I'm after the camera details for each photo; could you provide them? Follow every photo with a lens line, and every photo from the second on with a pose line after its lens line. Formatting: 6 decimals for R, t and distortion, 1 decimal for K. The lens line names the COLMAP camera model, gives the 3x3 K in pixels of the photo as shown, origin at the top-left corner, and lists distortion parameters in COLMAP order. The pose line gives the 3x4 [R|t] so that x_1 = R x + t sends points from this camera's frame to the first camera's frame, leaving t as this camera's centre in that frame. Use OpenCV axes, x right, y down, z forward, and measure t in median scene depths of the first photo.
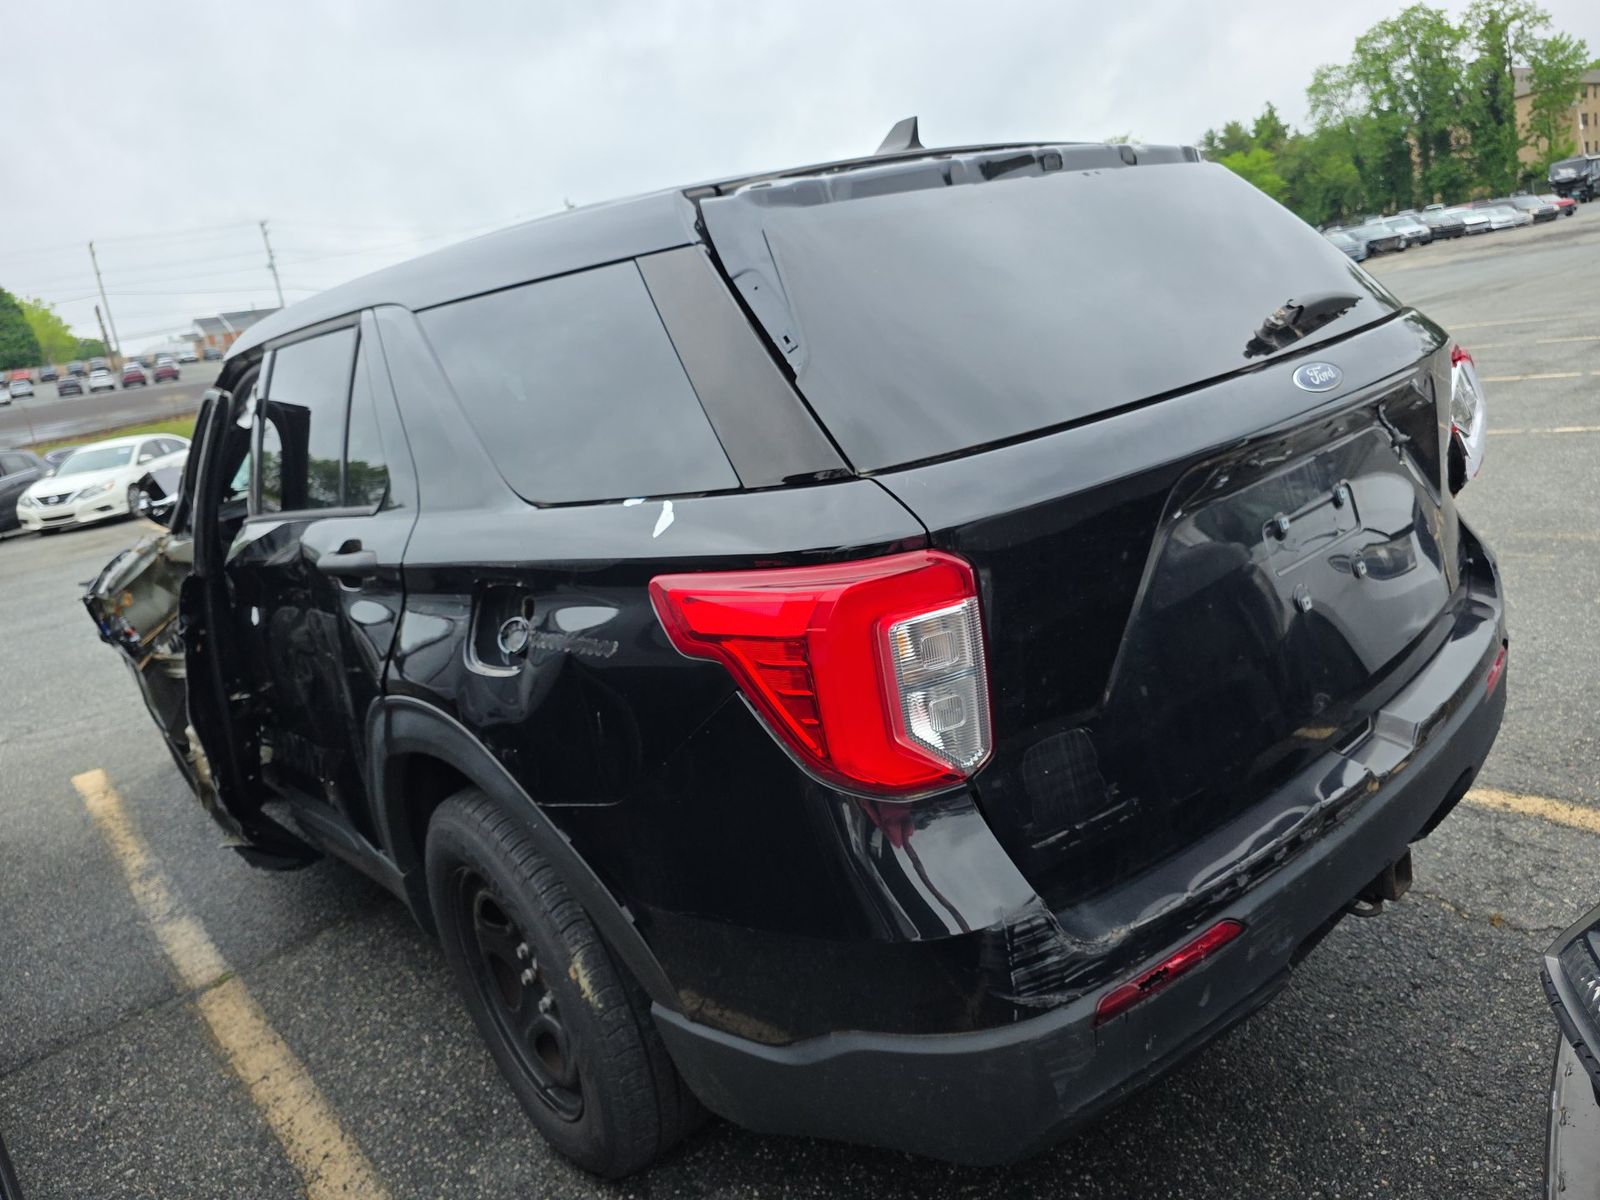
lens RADIAL K [[981.1, 0, 800.0], [0, 981.1, 600.0], [0, 0, 1]] dist [0.011136, -0.002069]
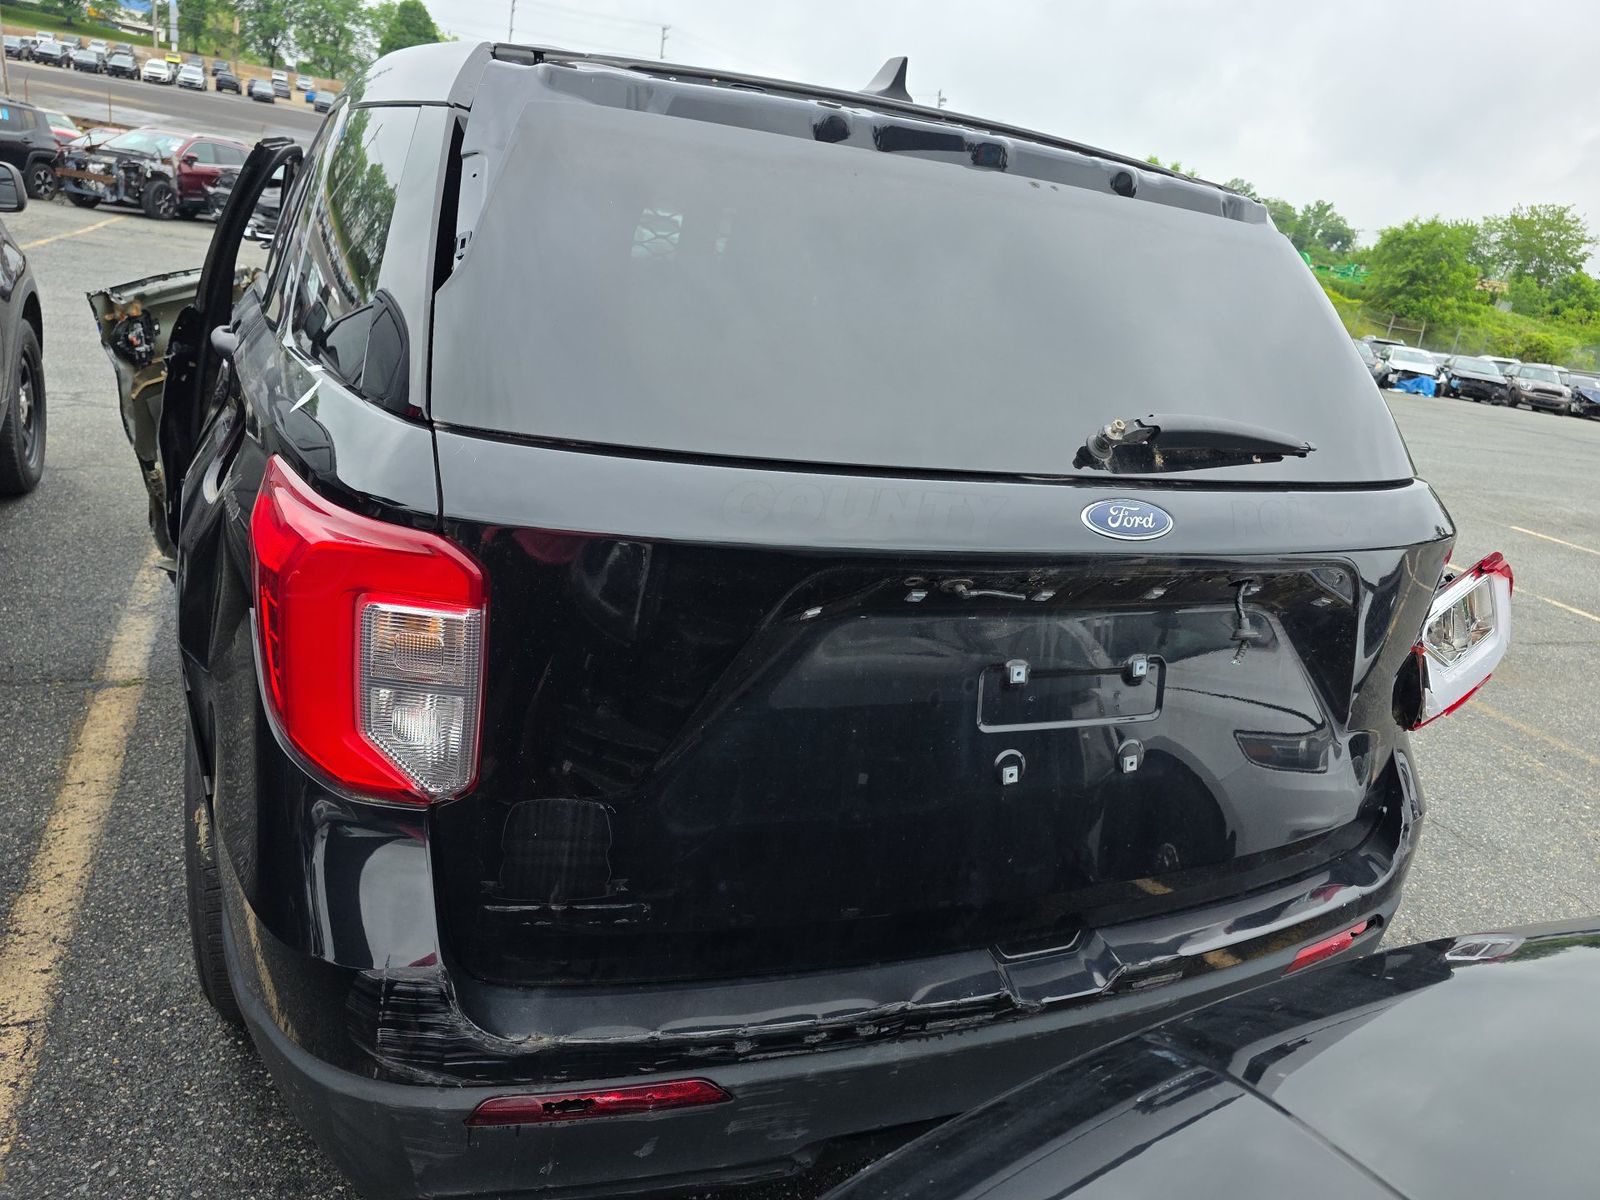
lens RADIAL K [[981.1, 0, 800.0], [0, 981.1, 600.0], [0, 0, 1]] dist [0.011136, -0.002069]
pose [[0.914013, 0.377620, -0.148267, 0.474348], [-0.365624, 0.925128, 0.102260, -0.168612], [0.175781, -0.039257, 0.983646, 0.202697]]
